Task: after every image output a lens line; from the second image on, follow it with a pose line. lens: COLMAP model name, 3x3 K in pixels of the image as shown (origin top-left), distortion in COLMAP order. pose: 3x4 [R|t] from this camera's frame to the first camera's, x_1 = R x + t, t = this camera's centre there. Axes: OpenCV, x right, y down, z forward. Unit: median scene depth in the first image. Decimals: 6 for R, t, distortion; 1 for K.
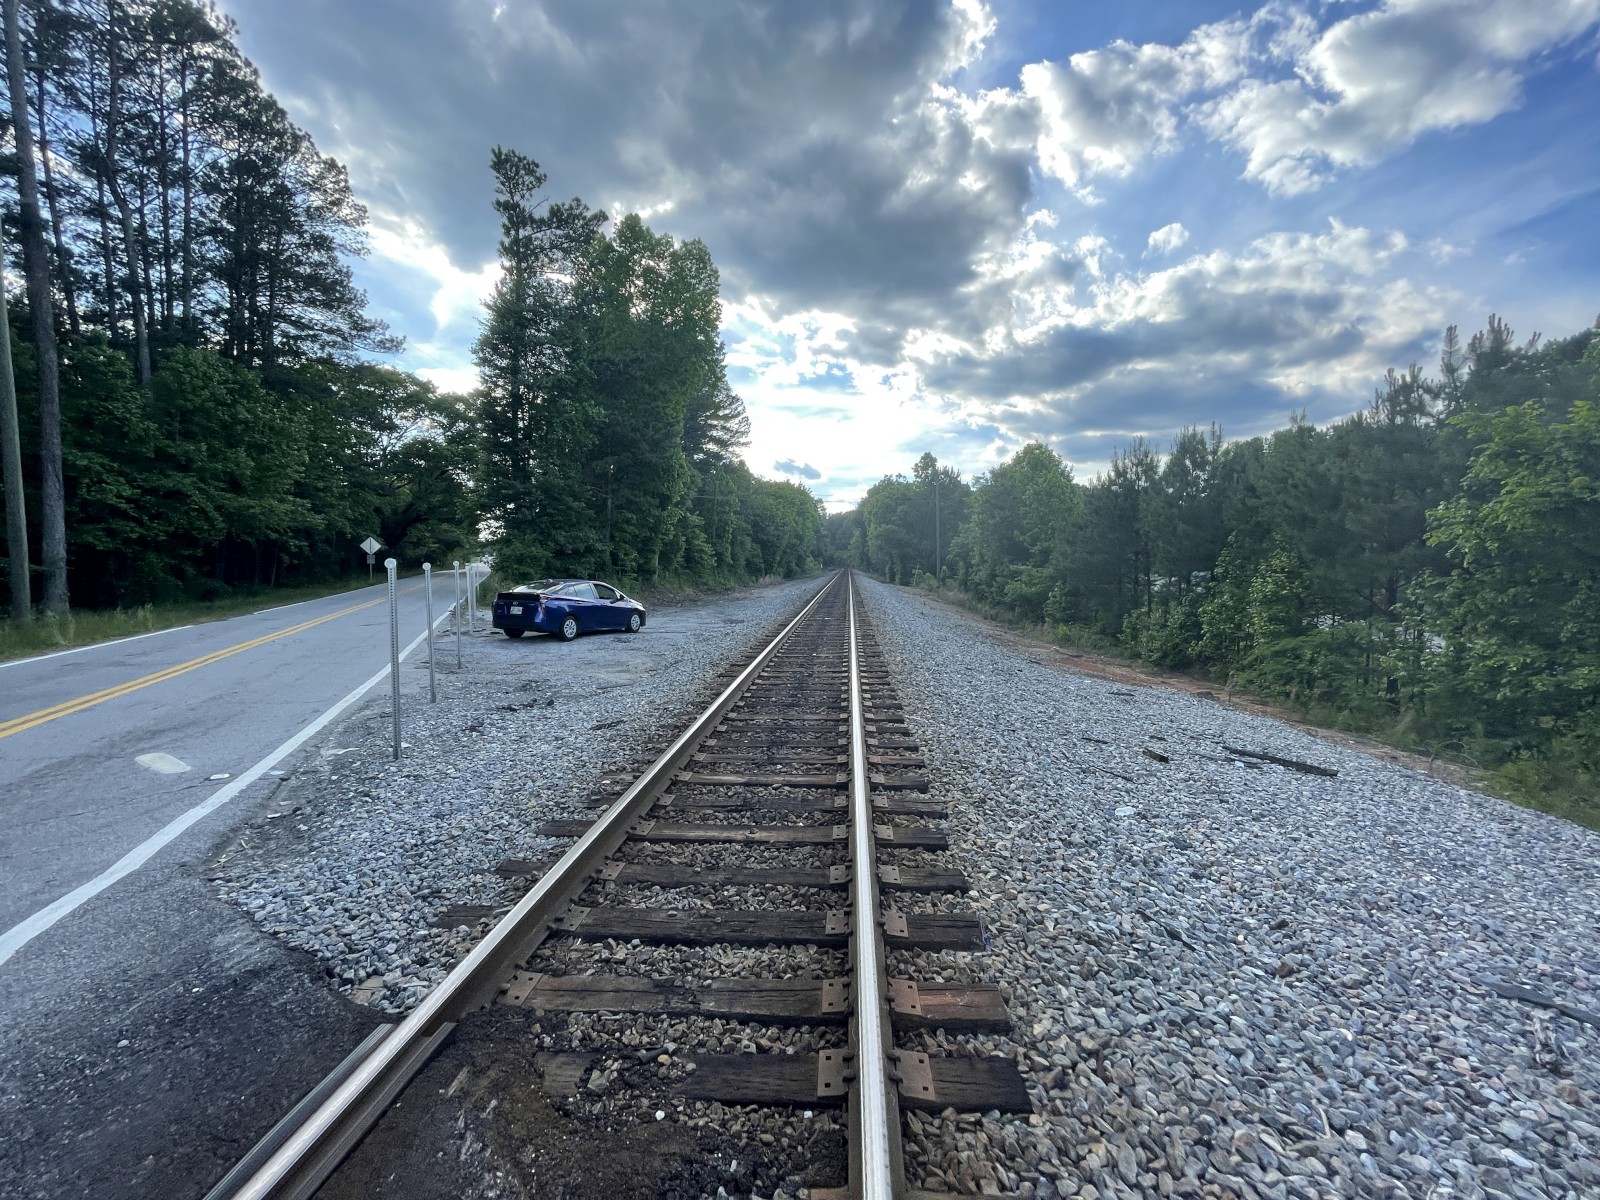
lens RADIAL K [[653.9, 0, 808.8], [0, 653.9, 605.1], [0, 0, 1]] dist [-0.002377, -0.000002]
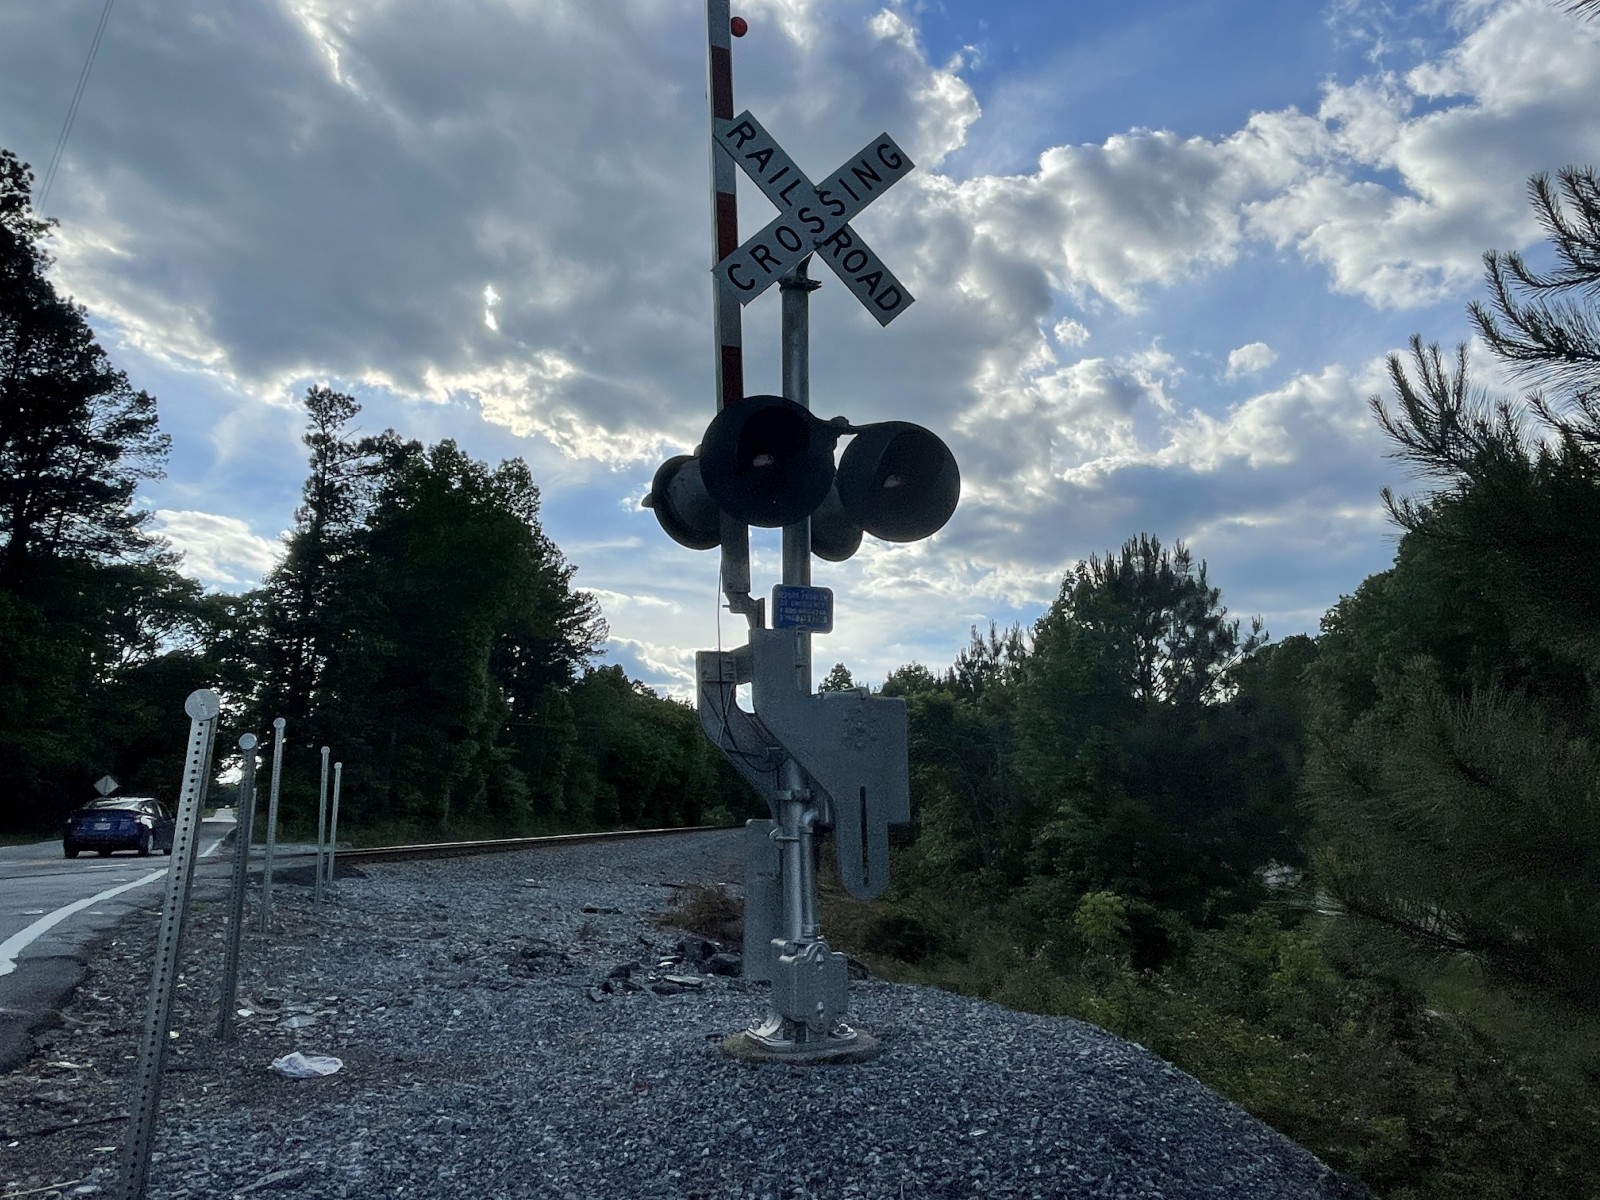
lens RADIAL K [[1101.2, 0, 833.5], [0, 1101.2, 602.2], [0, 0, 1]] dist [-0.002087, -0.002655]
pose [[0.998861, 0.006984, 0.047192, 0.135877], [0.005393, 0.966353, -0.257164, 0.035331], [-0.047400, 0.257126, 0.965215, -0.326233]]
